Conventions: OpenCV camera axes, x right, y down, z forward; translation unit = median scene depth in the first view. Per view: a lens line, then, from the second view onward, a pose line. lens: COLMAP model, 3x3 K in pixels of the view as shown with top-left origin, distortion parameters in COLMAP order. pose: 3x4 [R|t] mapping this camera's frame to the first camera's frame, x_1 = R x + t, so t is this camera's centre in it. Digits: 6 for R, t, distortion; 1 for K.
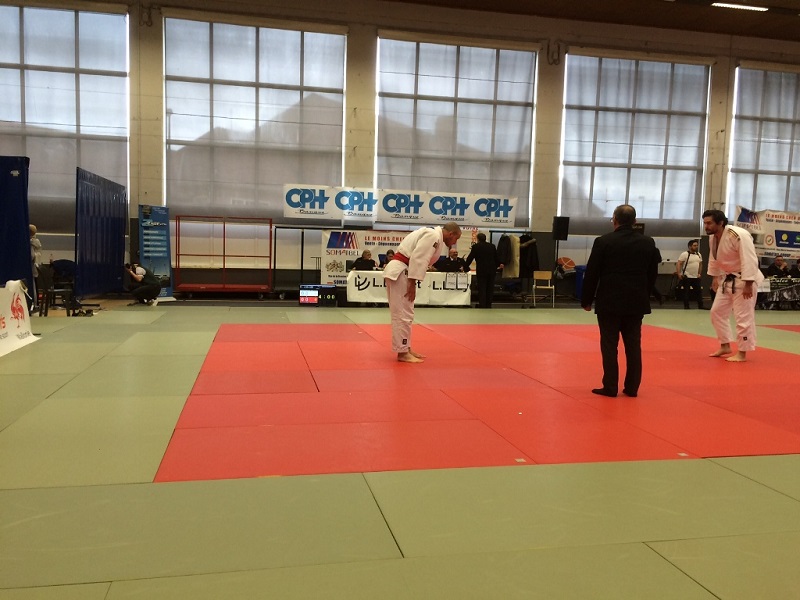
lens RADIAL K [[669.5, 0, 404.7], [0, 669.5, 306.2], [0, 0, 1]] dist [0.056559, -0.062507]
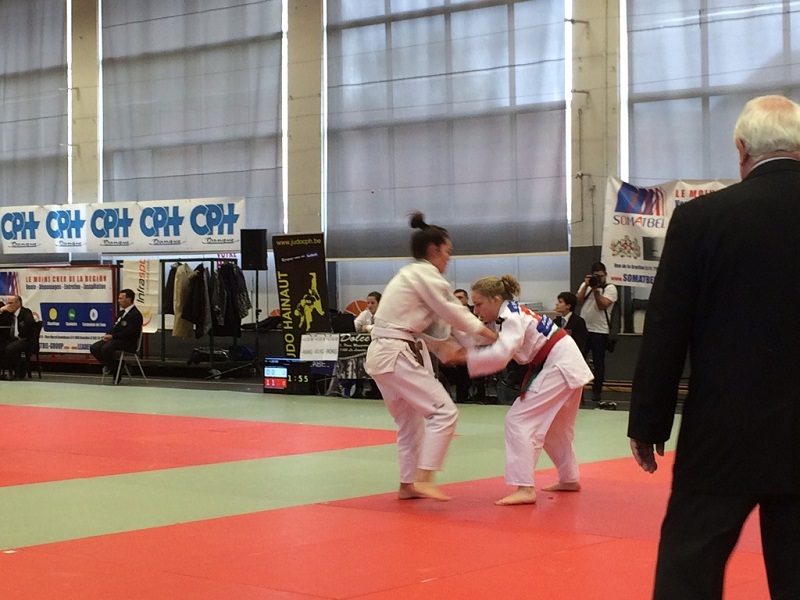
lens RADIAL K [[1596.0, 0, 397.8], [0, 1596.0, 297.1], [0, 0, 1]] dist [0.018634, 0.000000]
pose [[0.628671, -0.025599, -0.777250, 1.358297], [-0.046363, 0.996447, -0.070318, 0.012180], [0.776288, 0.080243, 0.625251, 0.263869]]
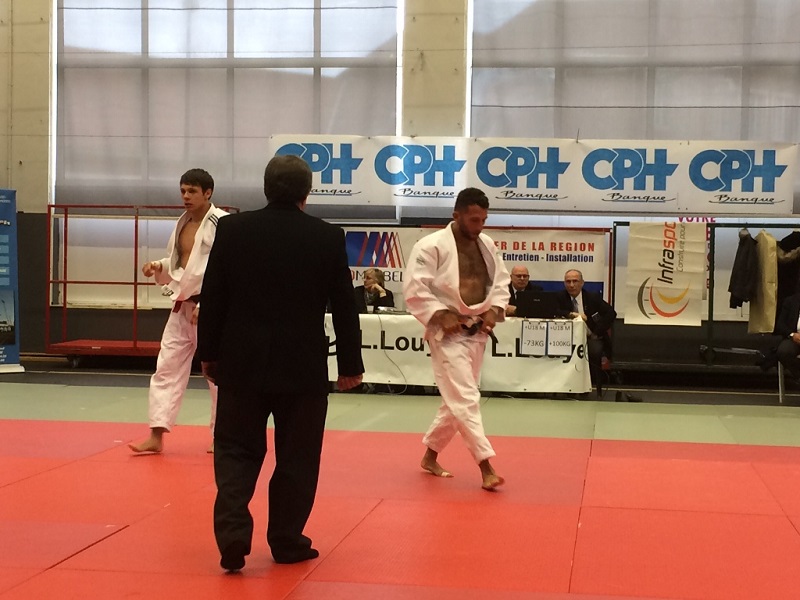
lens RADIAL K [[1437.8, 0, 405.4], [0, 1437.8, 295.9], [0, 0, 1]] dist [0.030959, 0.000000]
pose [[0.939314, -0.000807, -0.343058, 0.256621], [-0.024129, 0.997365, -0.068414, 0.001506], [0.342209, 0.072540, 0.936820, 0.071681]]
